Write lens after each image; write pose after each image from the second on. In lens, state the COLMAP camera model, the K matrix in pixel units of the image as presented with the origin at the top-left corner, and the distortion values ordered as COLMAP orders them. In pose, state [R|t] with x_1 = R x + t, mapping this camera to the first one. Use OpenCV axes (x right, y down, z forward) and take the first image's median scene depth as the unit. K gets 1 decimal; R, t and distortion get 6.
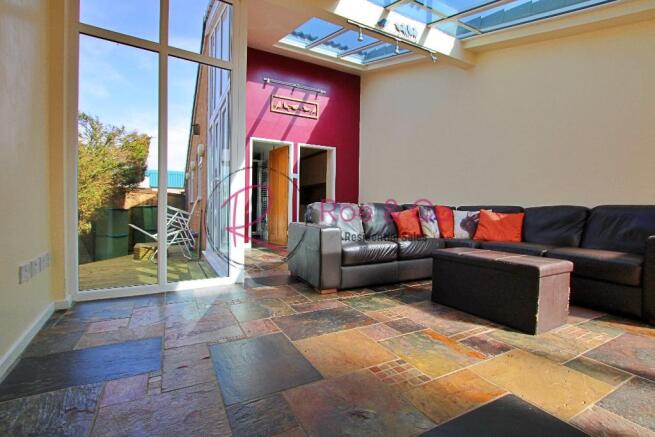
lens RADIAL K [[303.7, 0, 327.5], [0, 303.7, 218.5], [0, 0, 1]] dist [-0.022710, 0.000546]
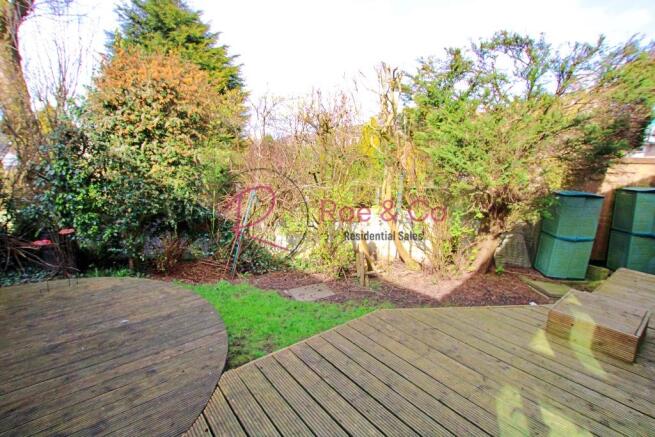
lens RADIAL K [[303.7, 0, 327.5], [0, 303.7, 218.5], [0, 0, 1]] dist [-0.022710, 0.000546]
pose [[0.151462, 0.197164, -0.968600, -0.282945], [-0.030215, 0.980371, 0.194835, -0.123117], [0.988001, -0.000243, 0.154446, 0.598139]]
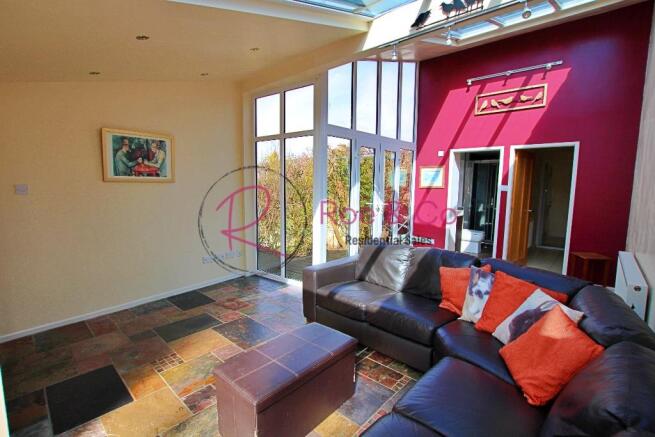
lens RADIAL K [[303.7, 0, 327.5], [0, 303.7, 218.5], [0, 0, 1]] dist [-0.022710, 0.000546]
pose [[0.339841, 0.093806, -0.935793, 0.491019], [-0.029218, 0.995586, 0.089189, -0.120003], [0.940029, -0.002969, 0.341081, 0.293623]]
